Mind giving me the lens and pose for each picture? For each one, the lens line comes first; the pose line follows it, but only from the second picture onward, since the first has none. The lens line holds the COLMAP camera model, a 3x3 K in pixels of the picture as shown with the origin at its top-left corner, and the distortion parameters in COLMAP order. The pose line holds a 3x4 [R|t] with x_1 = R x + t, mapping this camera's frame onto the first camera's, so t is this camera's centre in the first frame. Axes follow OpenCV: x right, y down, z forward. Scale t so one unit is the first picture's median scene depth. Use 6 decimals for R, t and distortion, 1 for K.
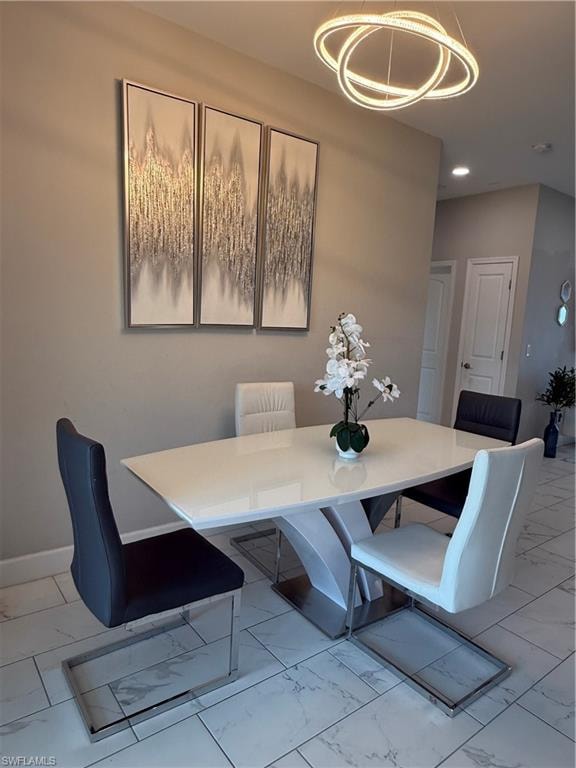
lens RADIAL K [[492.6, 0, 285.2], [0, 492.6, 376.4], [0, 0, 1]] dist [0.000414, -0.000273]
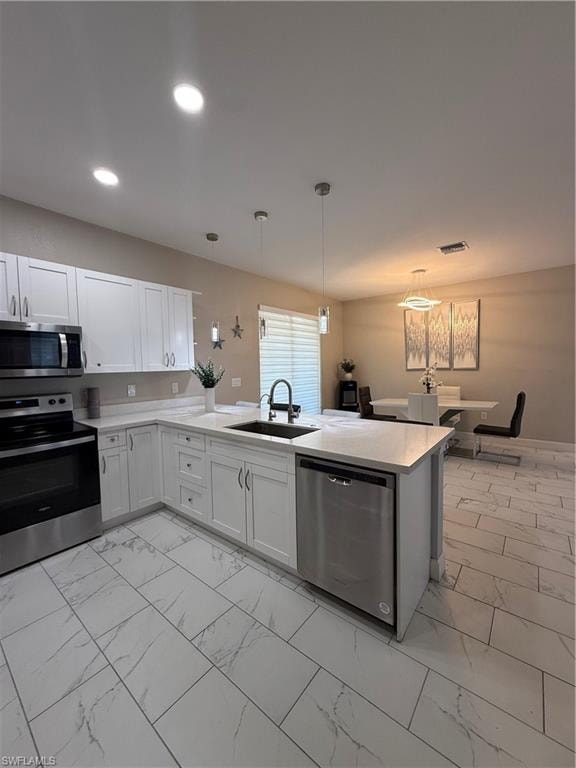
lens RADIAL K [[306.8, 0, 288.8], [0, 306.8, 380.5], [0, 0, 1]] dist [0.001163, -0.000153]
pose [[0.243442, -0.007905, -0.969883, 1.639669], [-0.089079, 0.995558, -0.030473, 0.127587], [0.965816, 0.093815, 0.241656, -0.420811]]
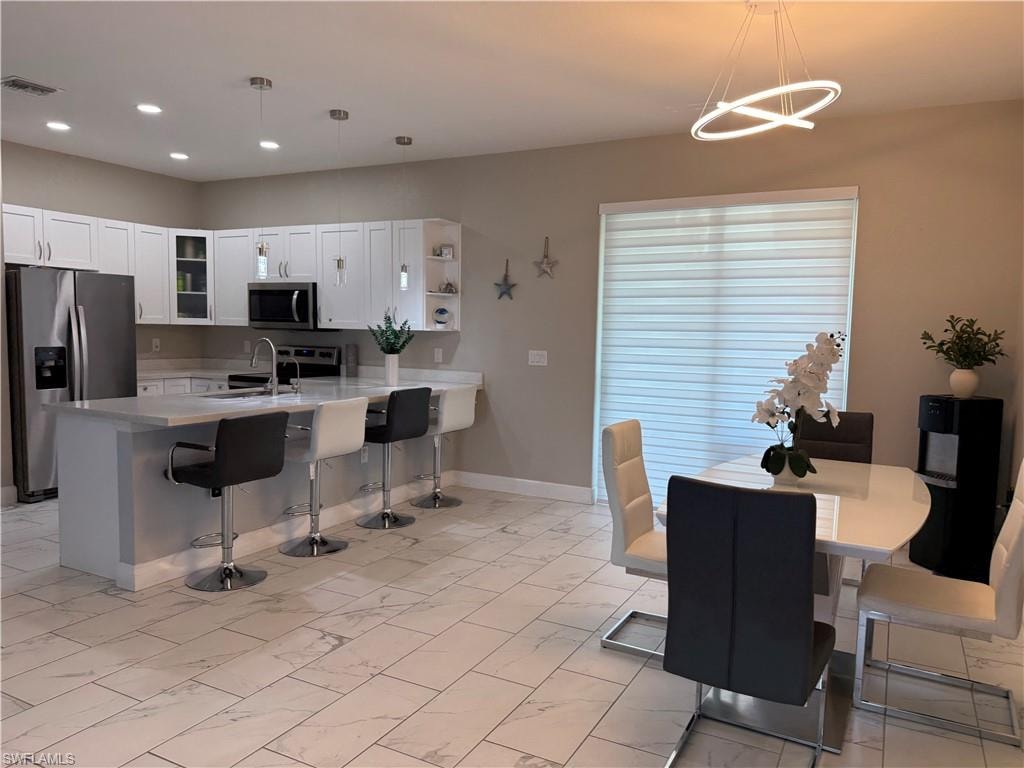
lens RADIAL K [[735.3, 0, 542.4], [0, 735.3, 392.7], [0, 0, 1]] dist [0.050460, -0.079551]
pose [[-0.896770, -0.034057, -0.441185, 0.940368], [-0.121621, 0.977605, 0.171748, -0.160297], [0.425455, 0.207676, -0.880828, 1.633019]]
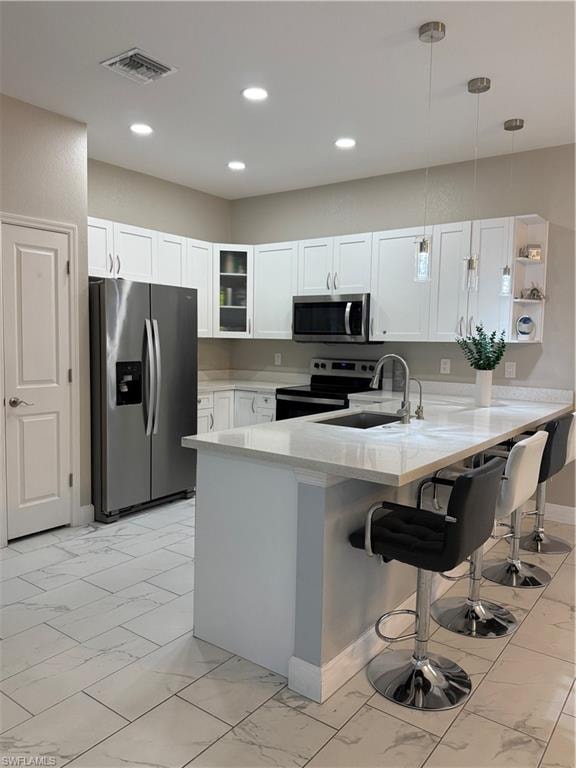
lens RADIAL K [[575.5, 0, 283.2], [0, 575.5, 387.1], [0, 0, 1]] dist [0.146659, -0.257213]
pose [[-0.959624, -0.044981, -0.277667, 1.291059], [-0.100262, 0.976992, 0.188241, -0.036577], [0.262811, 0.208480, -0.942054, 0.825001]]
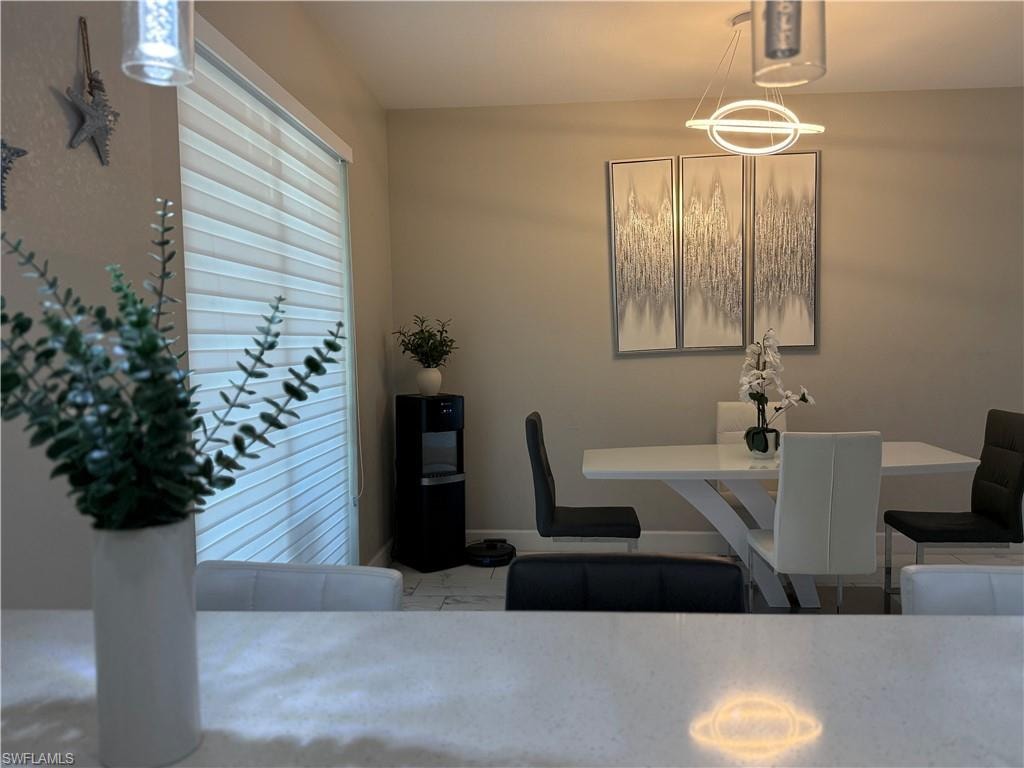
lens RADIAL K [[767.4, 0, 512.0], [0, 767.4, 384.0], [0, 0, 1]] dist [0.146659, -0.257213]
pose [[0.749023, -0.027769, -0.661962, 0.691536], [-0.023059, 0.997423, -0.067932, 0.101978], [0.662143, 0.066146, 0.746452, -0.548788]]
